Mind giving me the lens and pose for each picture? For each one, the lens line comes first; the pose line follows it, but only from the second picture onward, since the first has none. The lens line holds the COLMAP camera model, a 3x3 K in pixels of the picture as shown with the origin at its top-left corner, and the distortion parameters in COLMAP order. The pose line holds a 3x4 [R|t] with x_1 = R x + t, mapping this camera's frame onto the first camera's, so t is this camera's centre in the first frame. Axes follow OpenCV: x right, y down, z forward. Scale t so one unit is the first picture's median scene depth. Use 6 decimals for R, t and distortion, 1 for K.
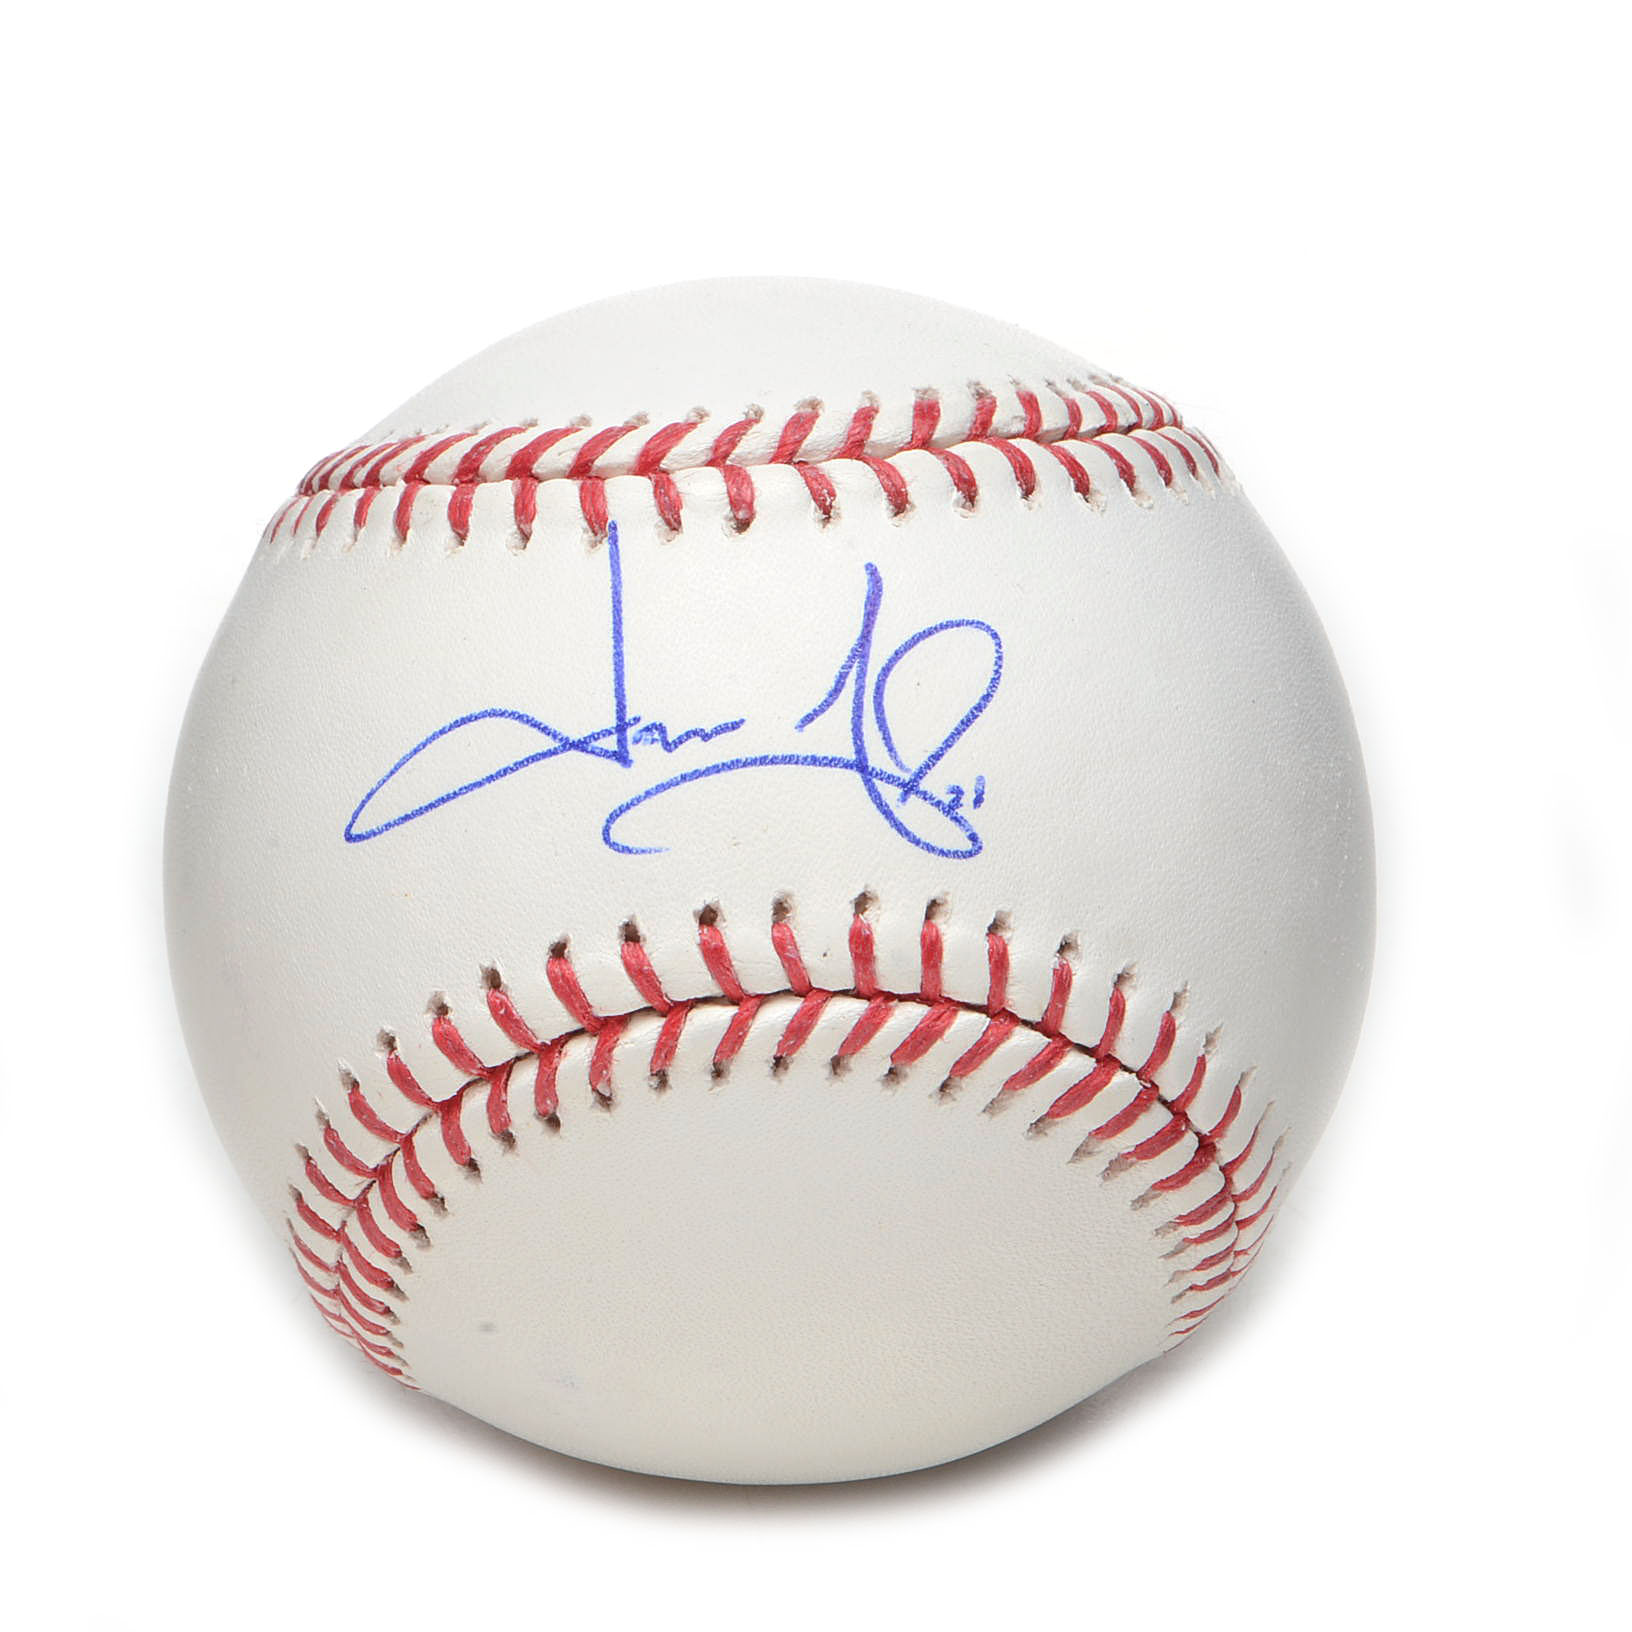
lens RADIAL K [[5042.5, 0, 814.7], [0, 5042.5, 816.1], [0, 0, 1]] dist [0.020397, 0.000000]
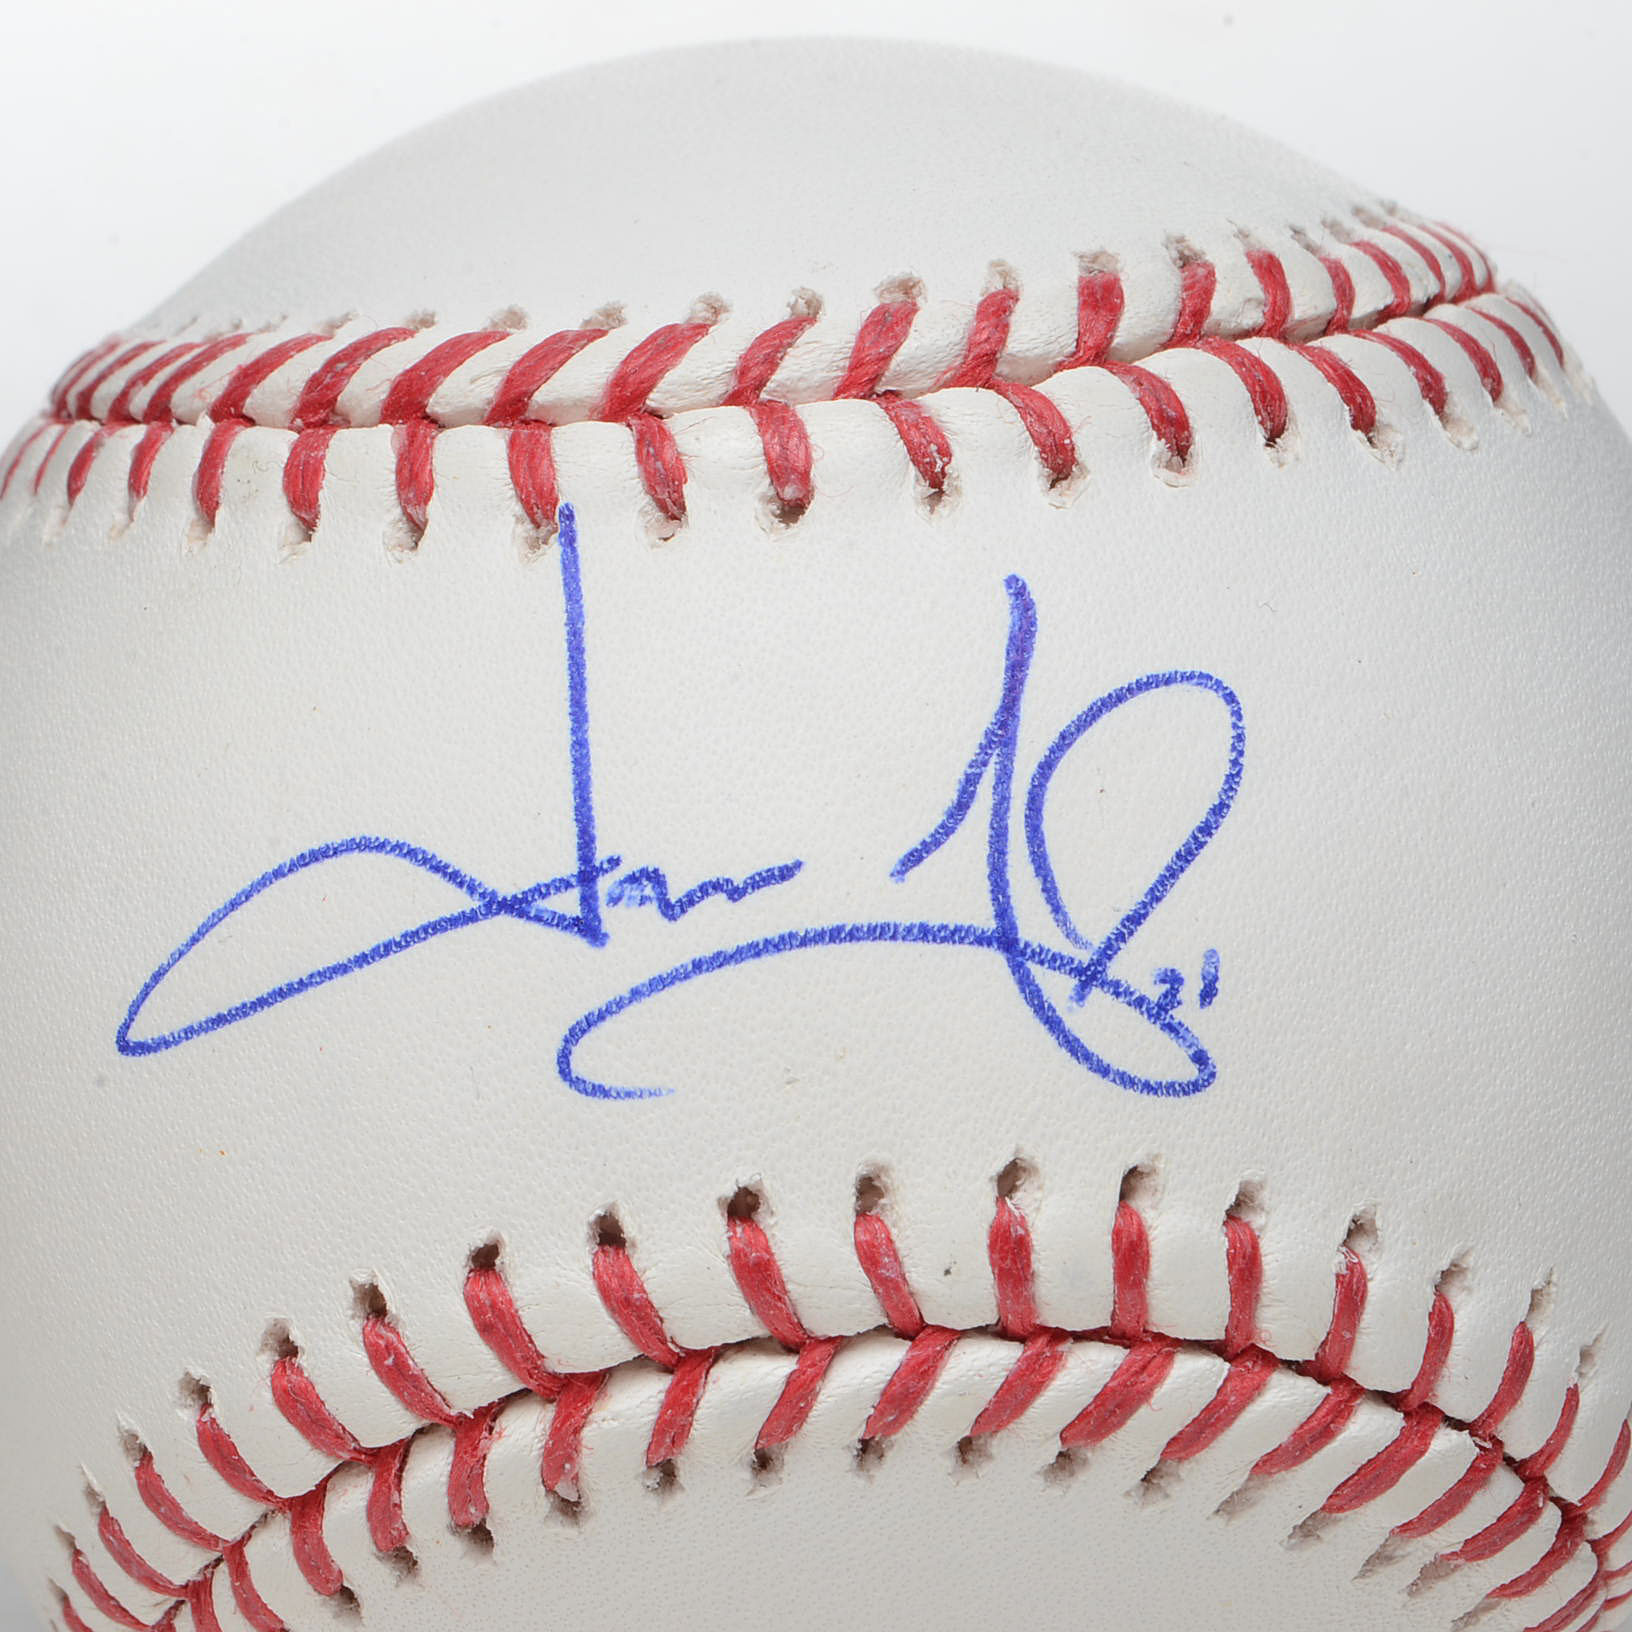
lens RADIAL K [[5042.5, 0, 817.9], [0, 5042.5, 815.6], [0, 0, 1]] dist [0.020397, 0.000000]
pose [[0.999875, -0.012512, 0.009683, -0.017264], [0.011632, 0.996216, 0.086131, -0.072397], [-0.010724, -0.086008, 0.996237, 0.420884]]
